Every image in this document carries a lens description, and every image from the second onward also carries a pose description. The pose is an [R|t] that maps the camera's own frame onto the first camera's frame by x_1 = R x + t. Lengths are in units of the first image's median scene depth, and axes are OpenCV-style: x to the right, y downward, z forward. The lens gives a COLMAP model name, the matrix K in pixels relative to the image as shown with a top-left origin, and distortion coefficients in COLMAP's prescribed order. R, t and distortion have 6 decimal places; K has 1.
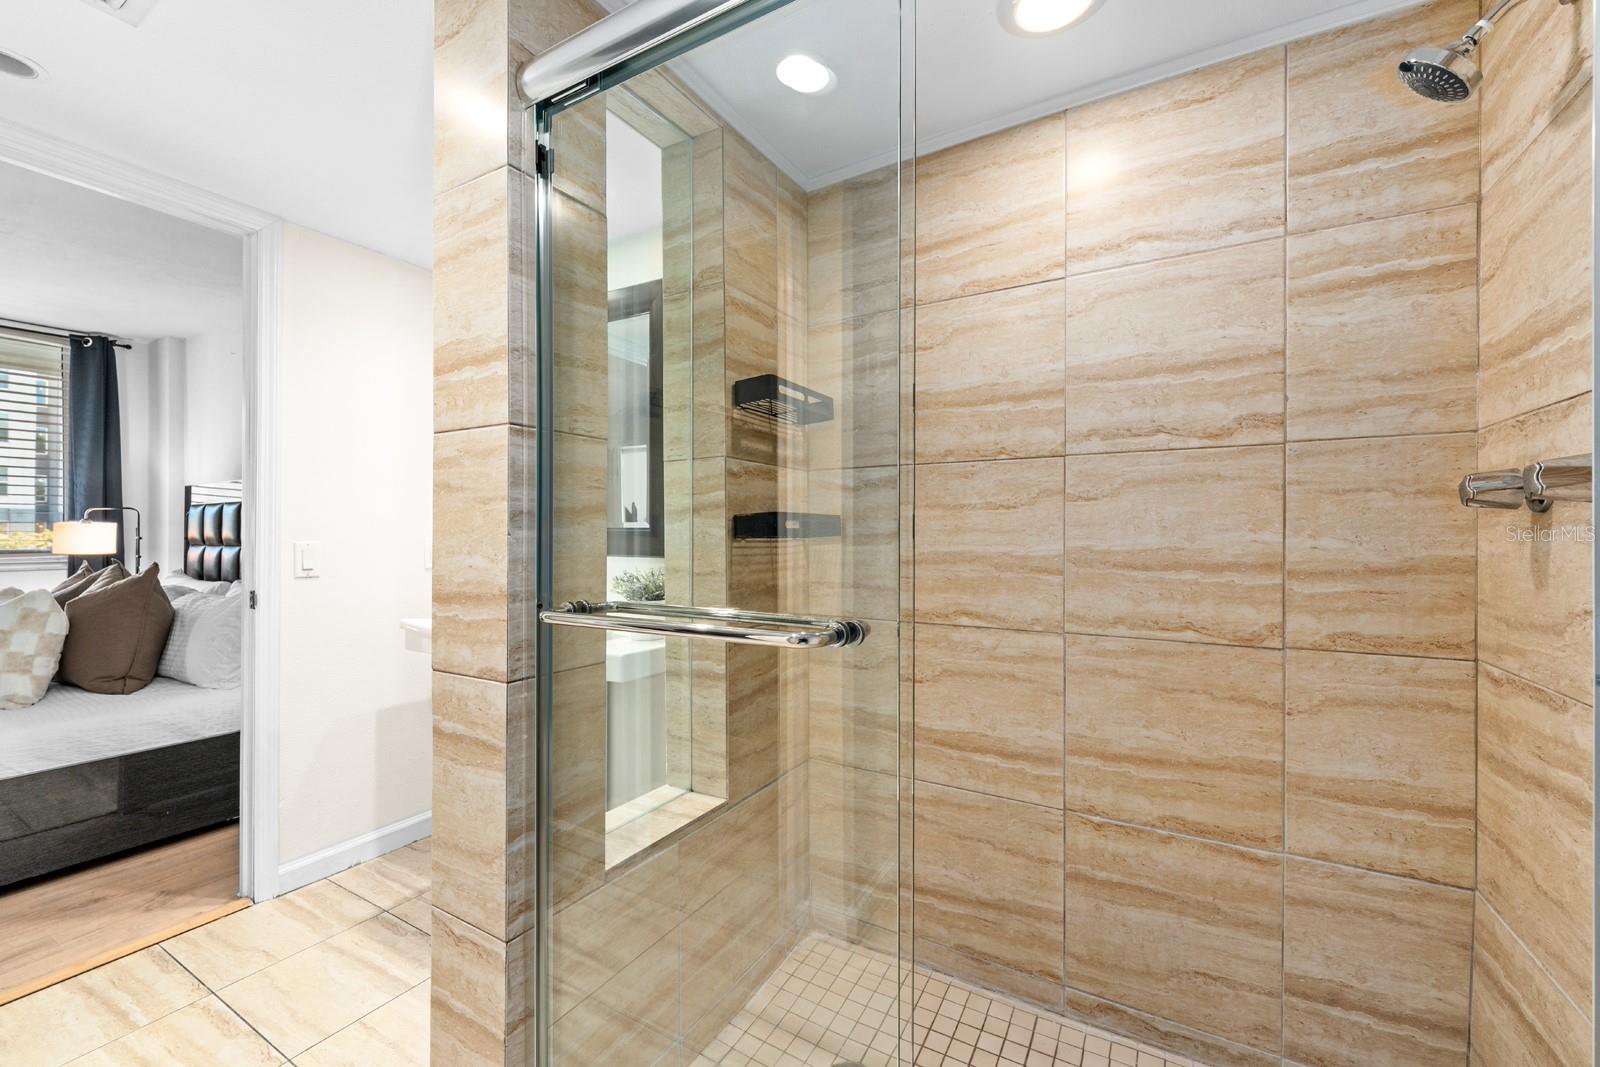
lens RADIAL K [[652.5, 0, 800.7], [0, 652.5, 537.1], [0, 0, 1]] dist [0.002826, -0.000724]
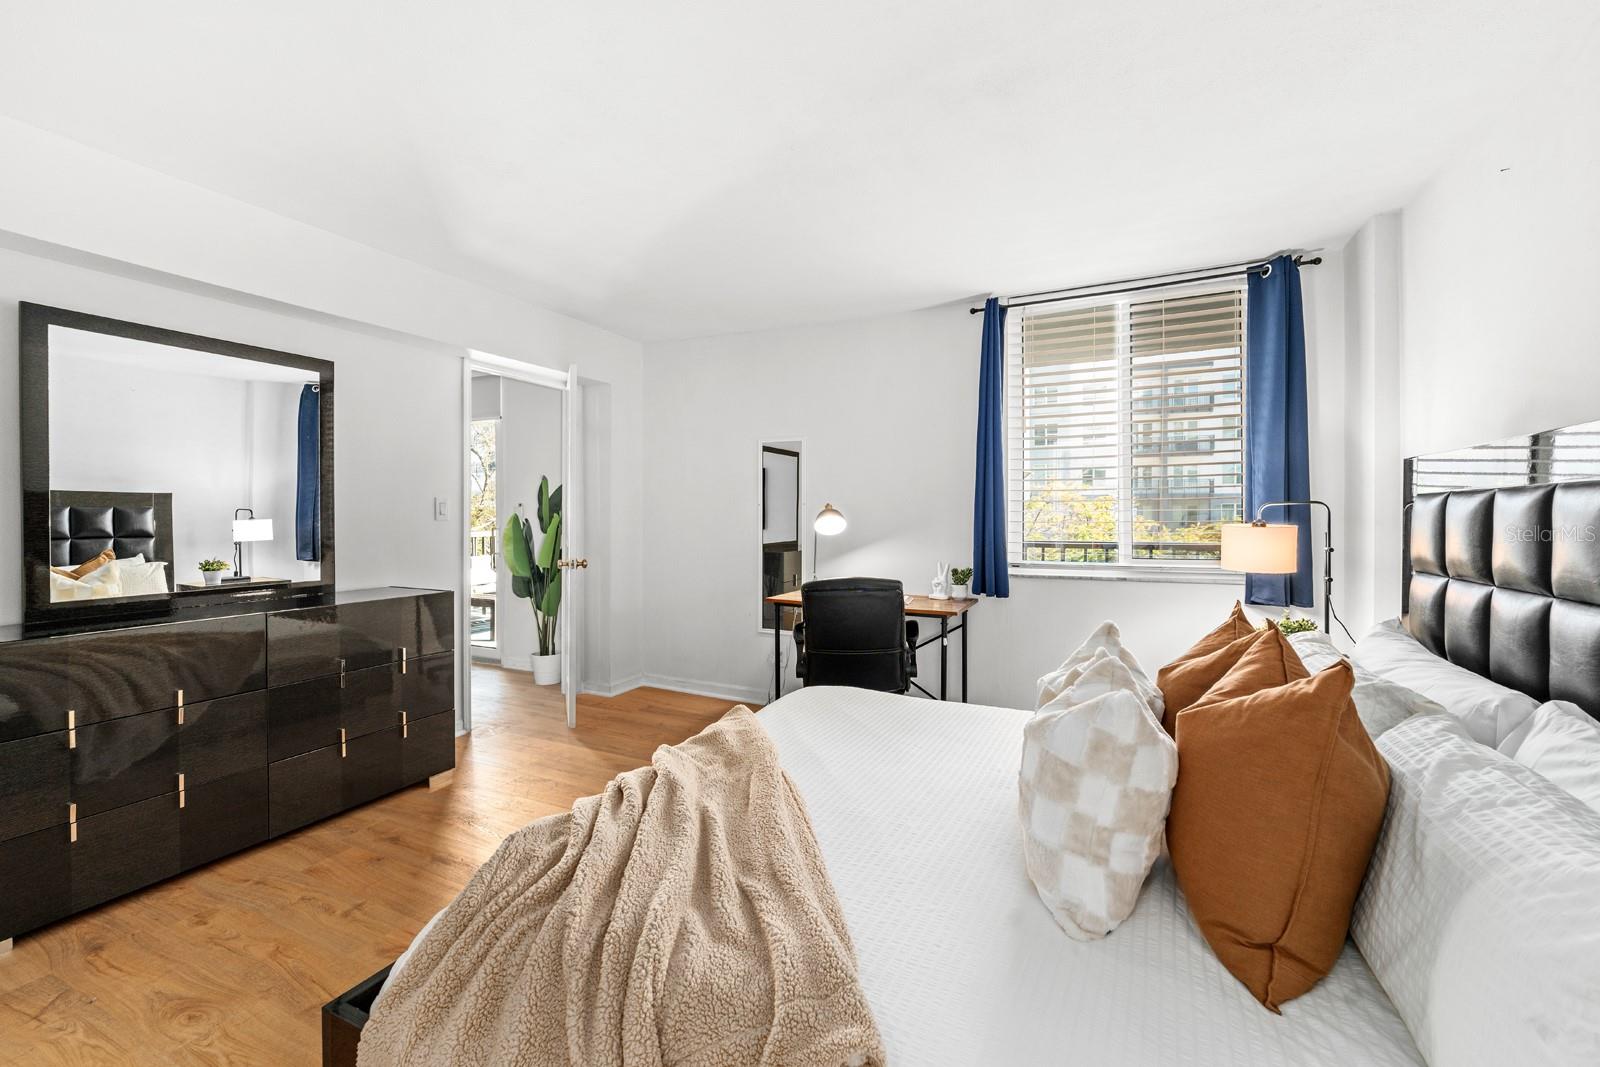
lens RADIAL K [[652.5, 0, 801.1], [0, 652.5, 521.8], [0, 0, 1]] dist [0.002826, -0.000724]
pose [[0.081756, 0.003958, -0.996644, -0.477823], [0.007096, 0.999964, 0.004553, -0.034704], [0.996627, -0.007444, 0.081725, 0.493795]]
